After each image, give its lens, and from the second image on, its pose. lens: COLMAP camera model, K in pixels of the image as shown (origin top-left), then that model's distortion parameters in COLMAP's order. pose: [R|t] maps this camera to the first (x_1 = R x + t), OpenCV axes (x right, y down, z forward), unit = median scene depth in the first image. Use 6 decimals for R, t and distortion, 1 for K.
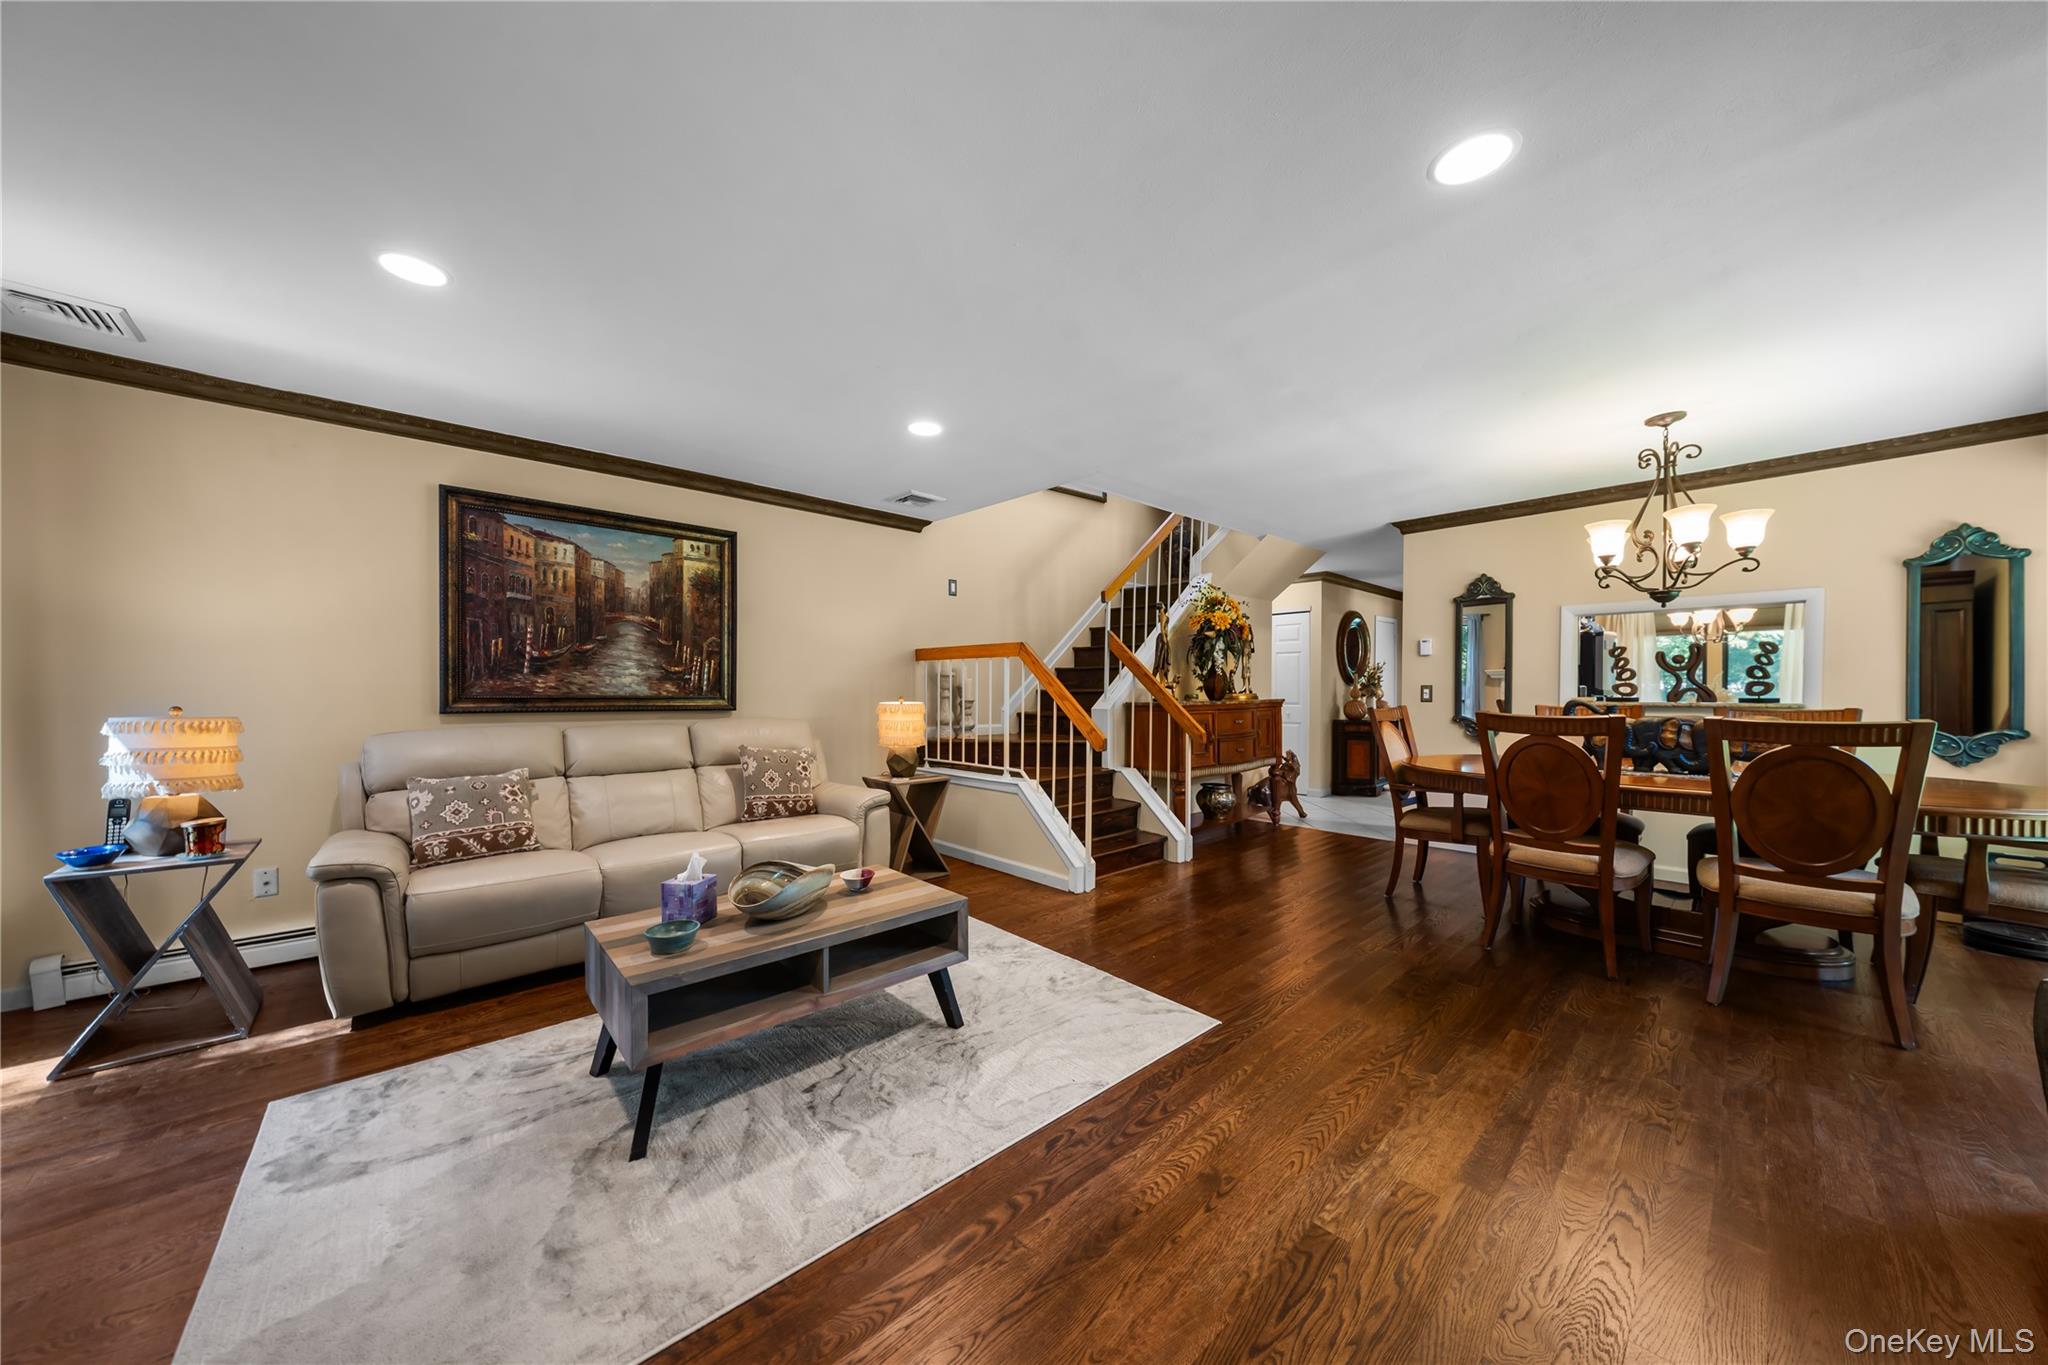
lens RADIAL K [[690.4, 0, 1010.7], [0, 690.4, 705.9], [0, 0, 1]] dist [0.000246, 0.000096]
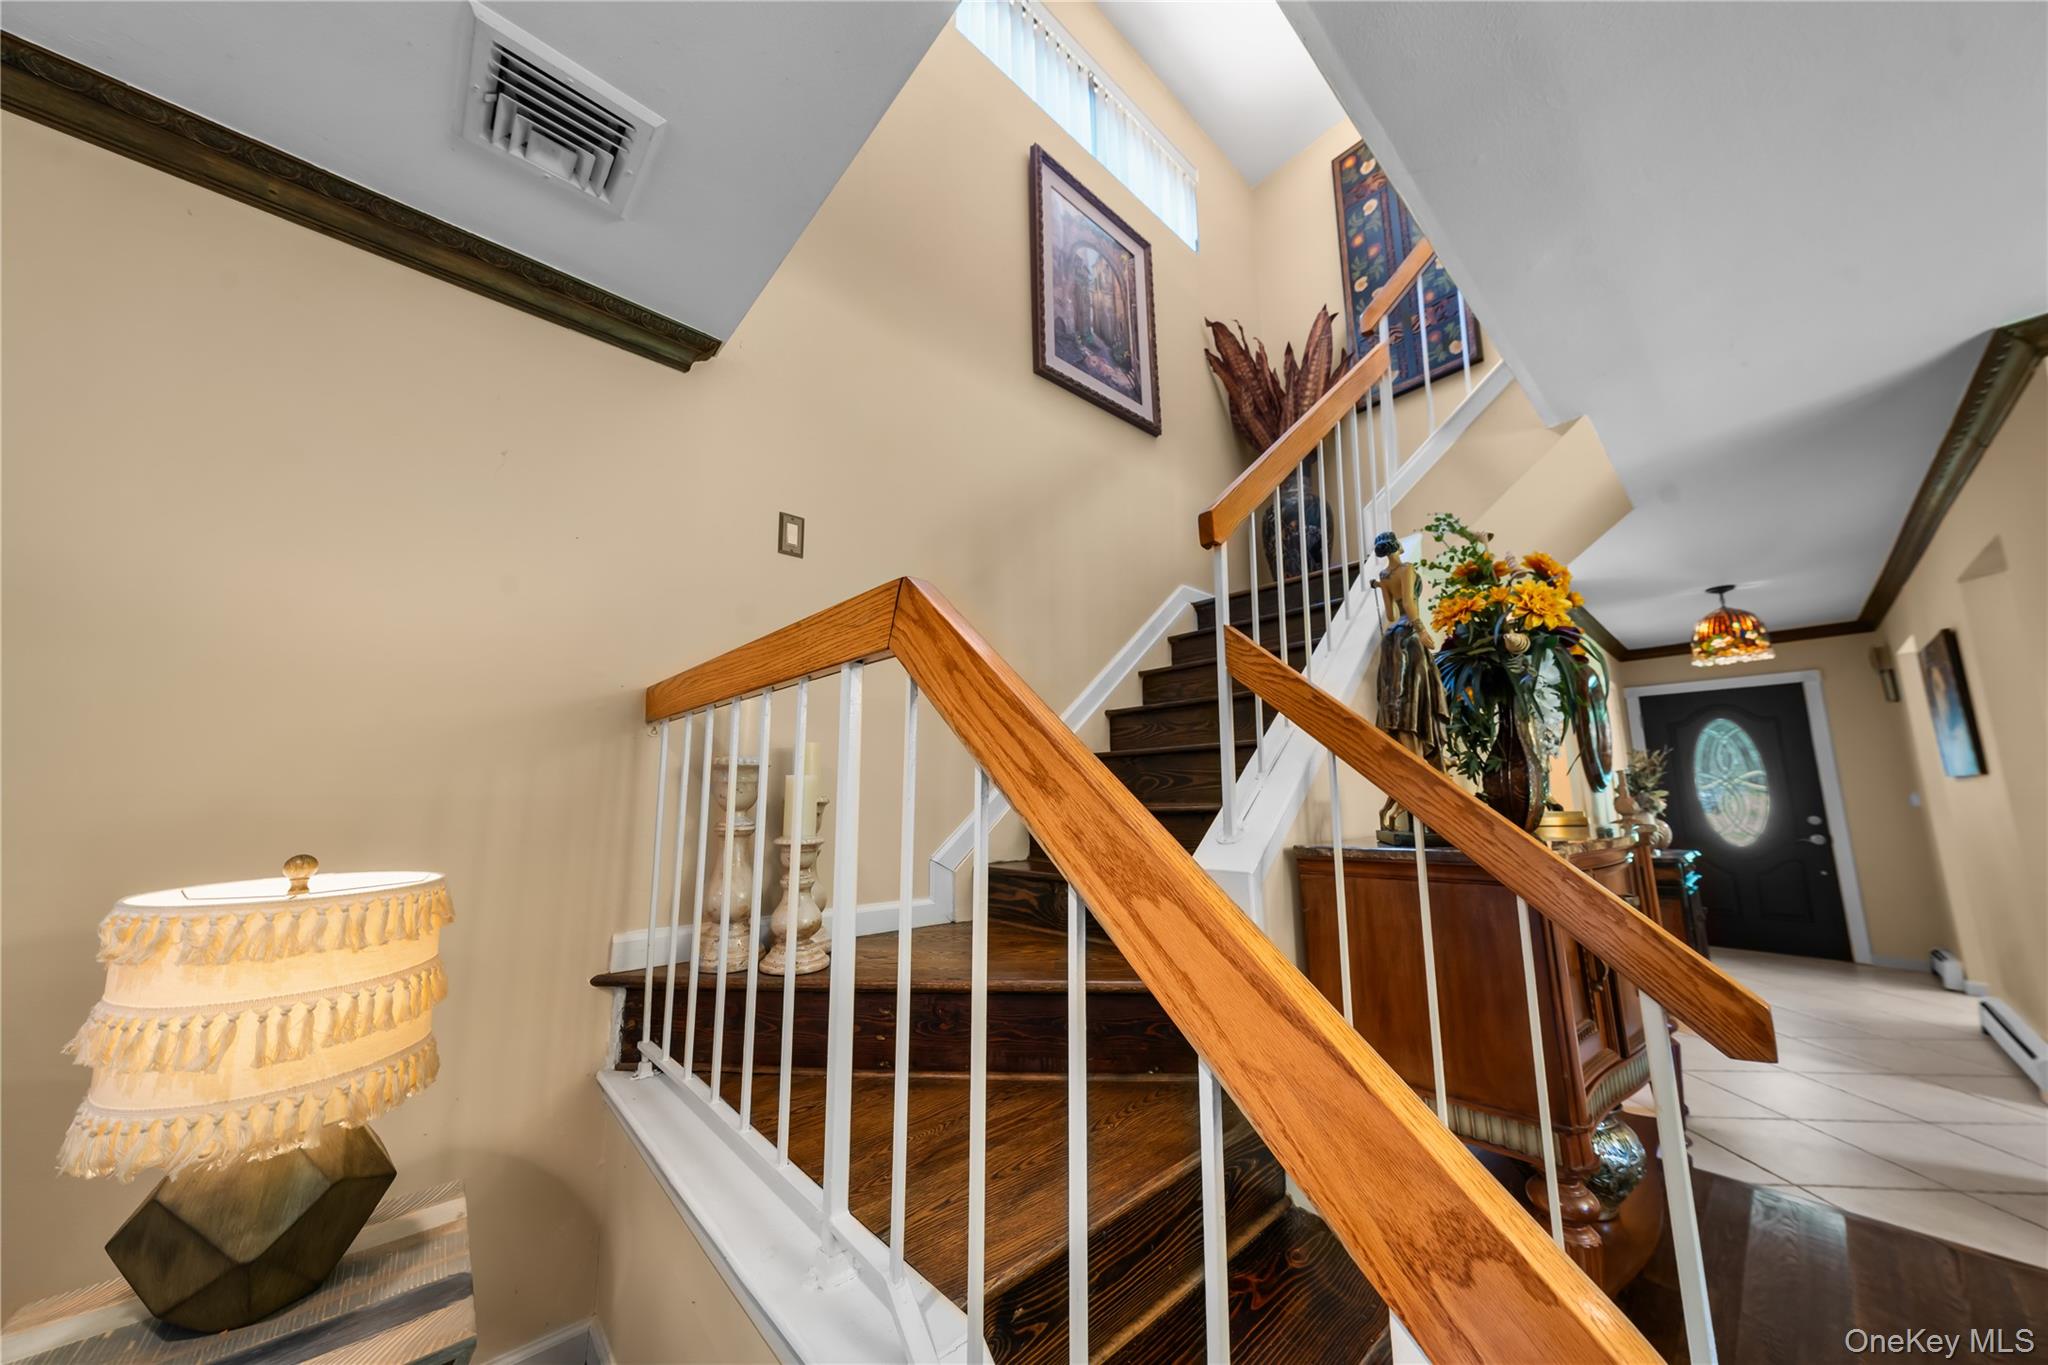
lens RADIAL K [[690.4, 0, 1010.7], [0, 690.4, 705.9], [0, 0, 1]] dist [0.000246, 0.000096]
pose [[0.999847, -0.012670, -0.012089, 0.039845], [0.010622, 0.987613, -0.156548, -0.020252], [0.013923, 0.156395, 0.987596, 0.668355]]
